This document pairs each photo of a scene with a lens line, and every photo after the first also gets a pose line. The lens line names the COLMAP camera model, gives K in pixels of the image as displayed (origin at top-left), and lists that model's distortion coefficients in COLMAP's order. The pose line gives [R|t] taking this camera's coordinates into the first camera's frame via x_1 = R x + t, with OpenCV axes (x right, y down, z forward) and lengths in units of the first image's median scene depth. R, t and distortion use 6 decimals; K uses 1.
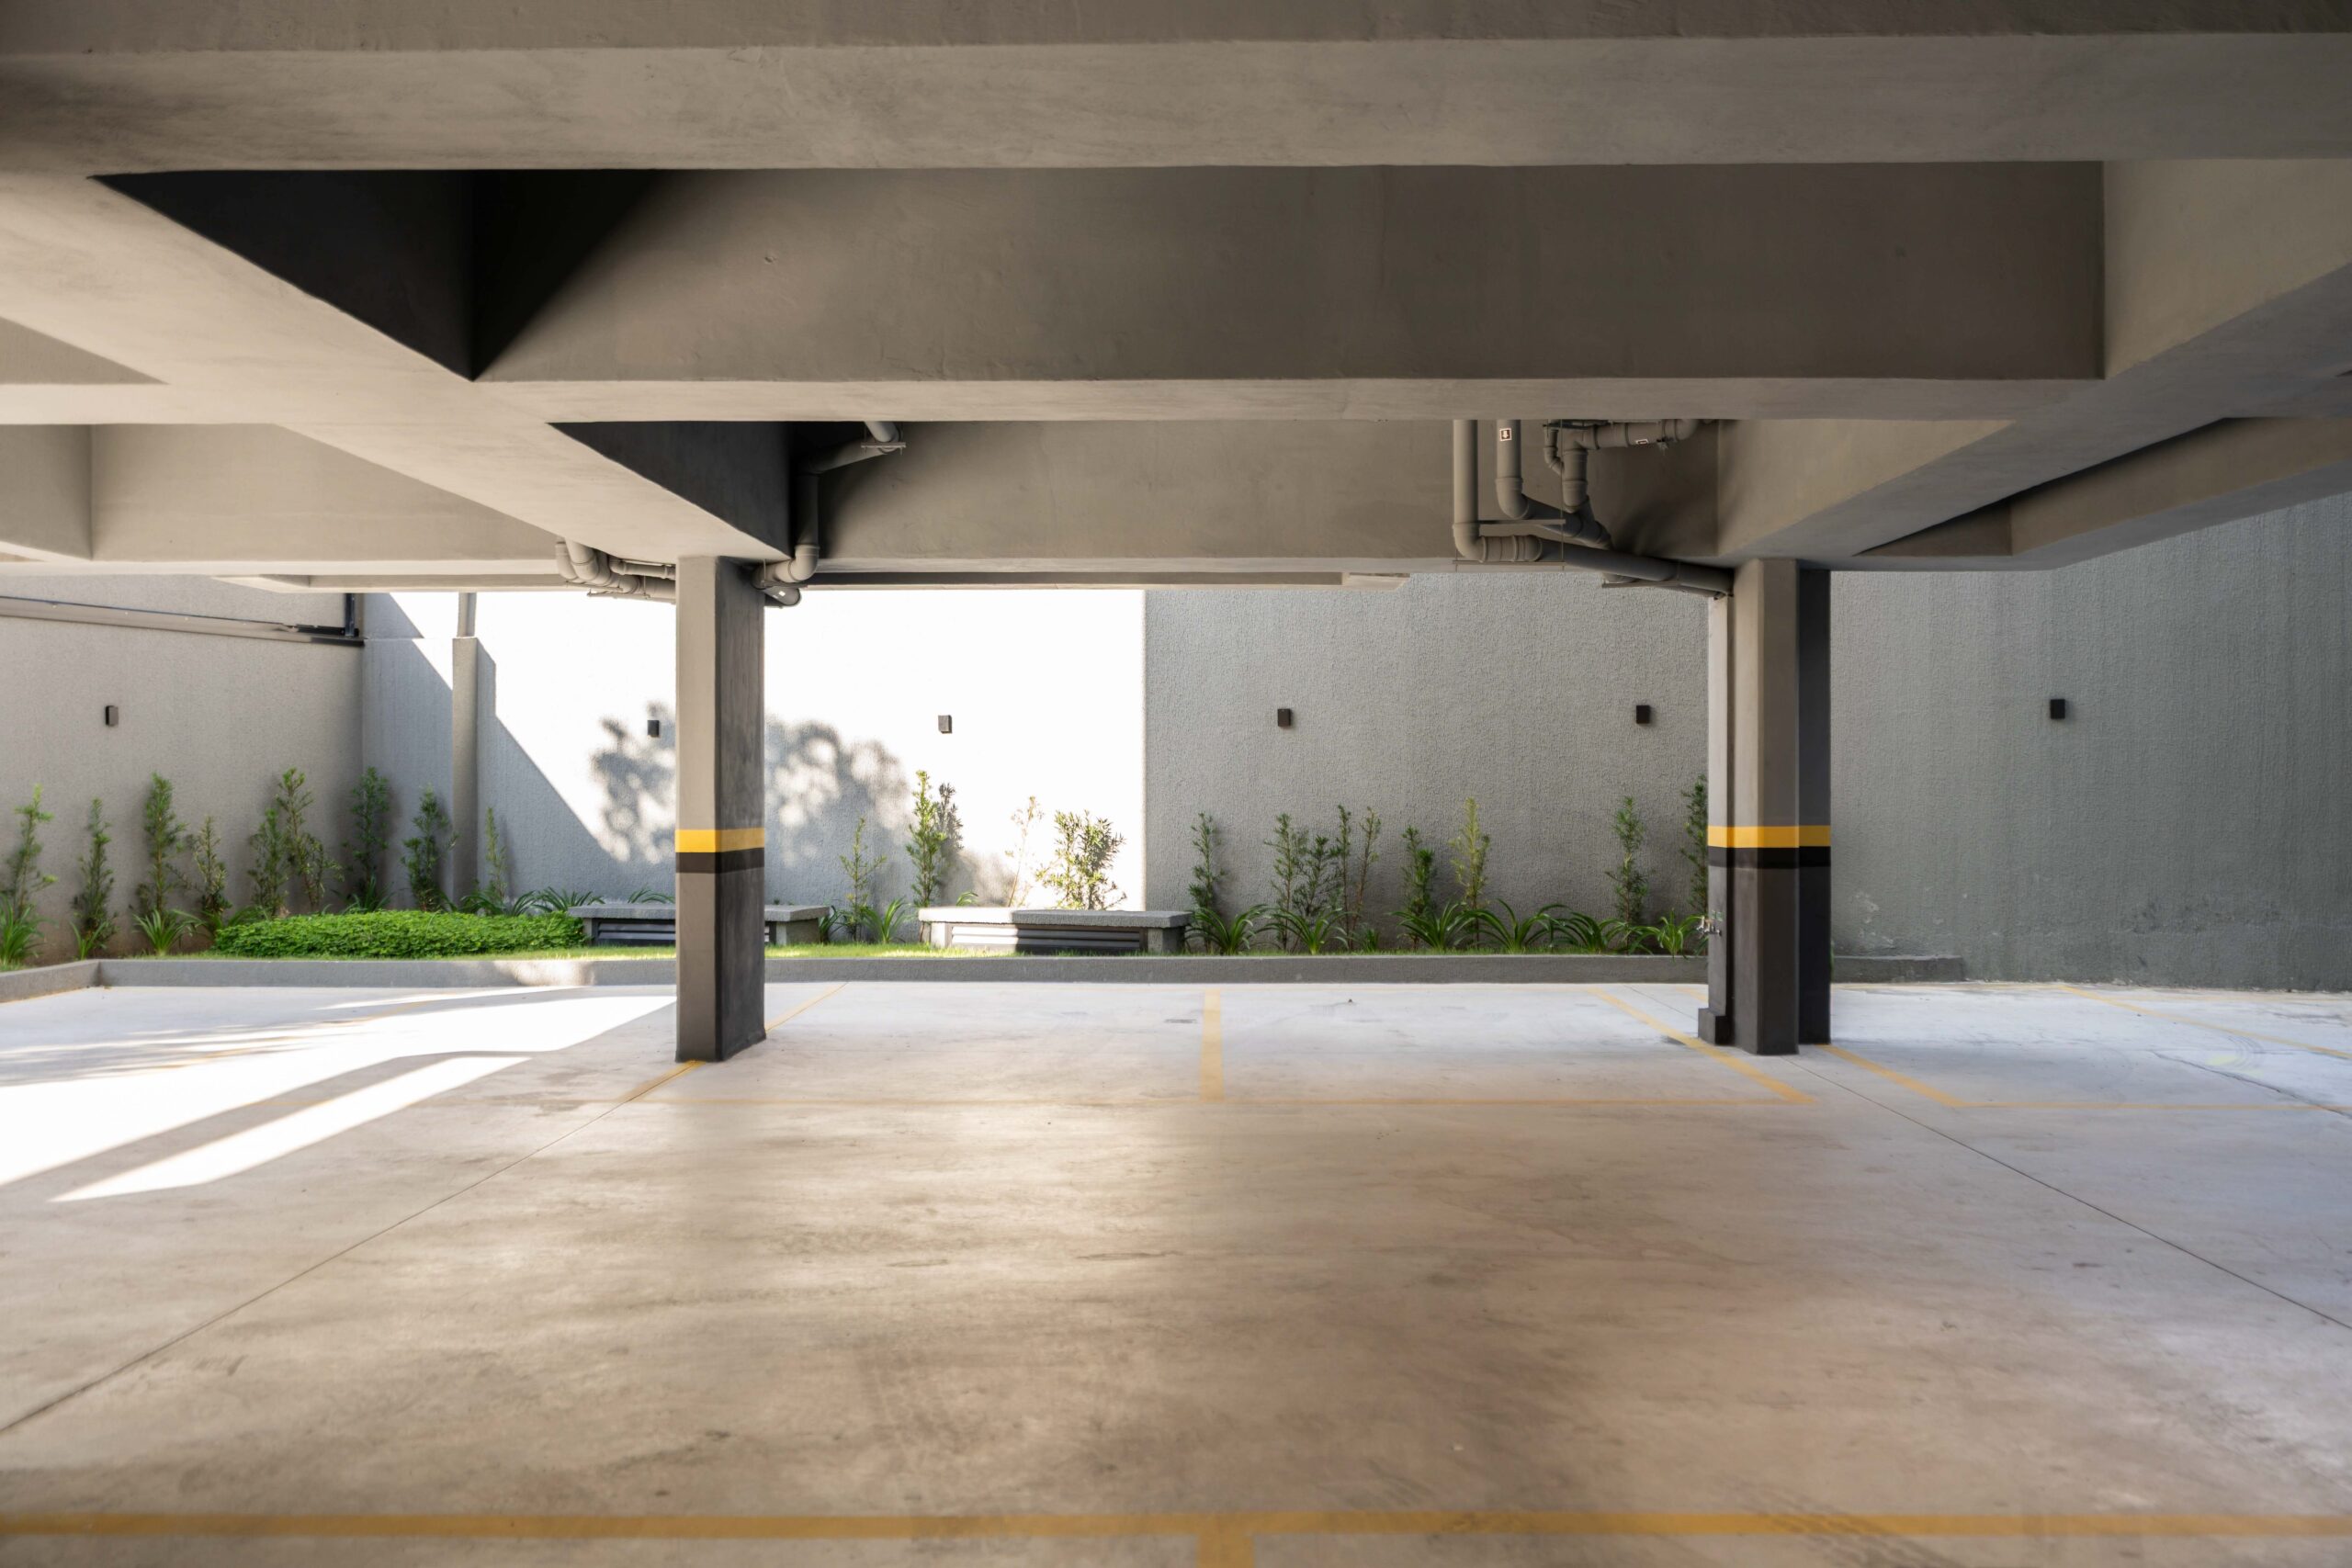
lens RADIAL K [[2133.4, 0, 1176.0], [0, 2133.4, 784.0], [0, 0, 1]] dist [0.016176, 0.001766]
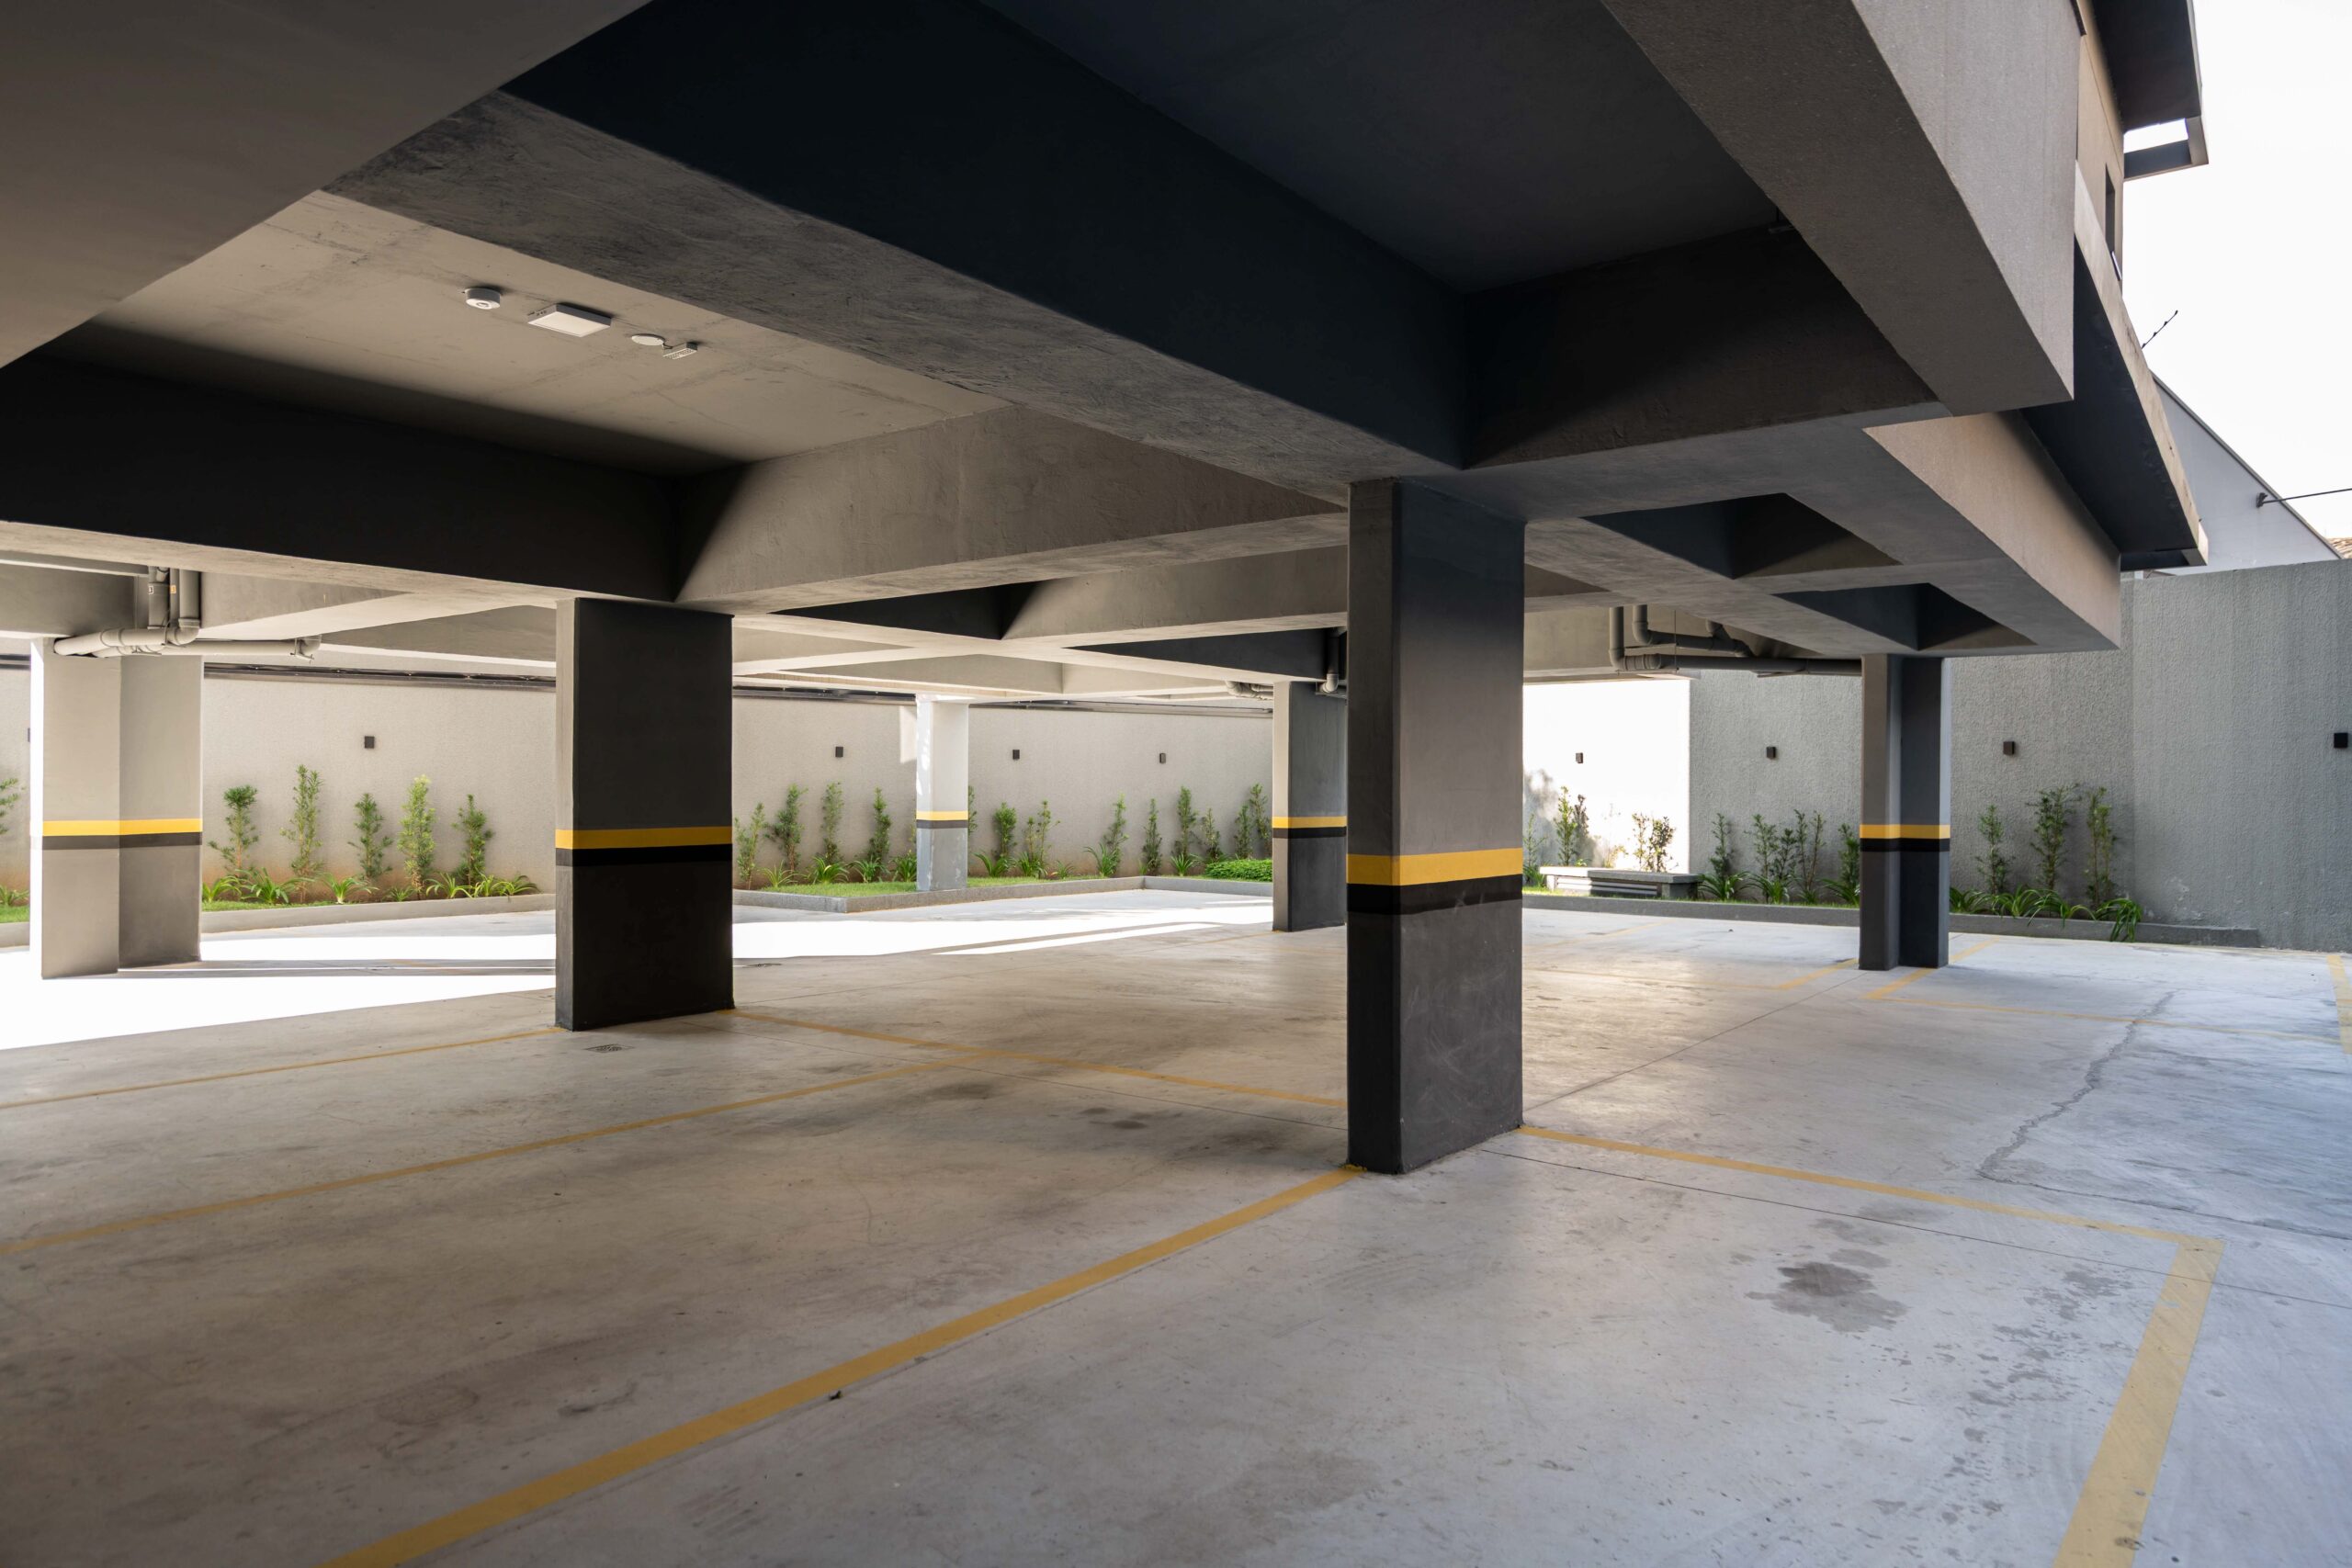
lens RADIAL K [[1444.5, 0, 1176.0], [0, 1444.5, 784.0], [0, 0, 1]] dist [0.004749, 0.000154]
pose [[0.802213, 0.000813, -0.597037, 0.343151], [-0.003425, 0.999989, -0.003240, -0.003289], [0.597028, 0.004644, 0.802207, -0.107294]]
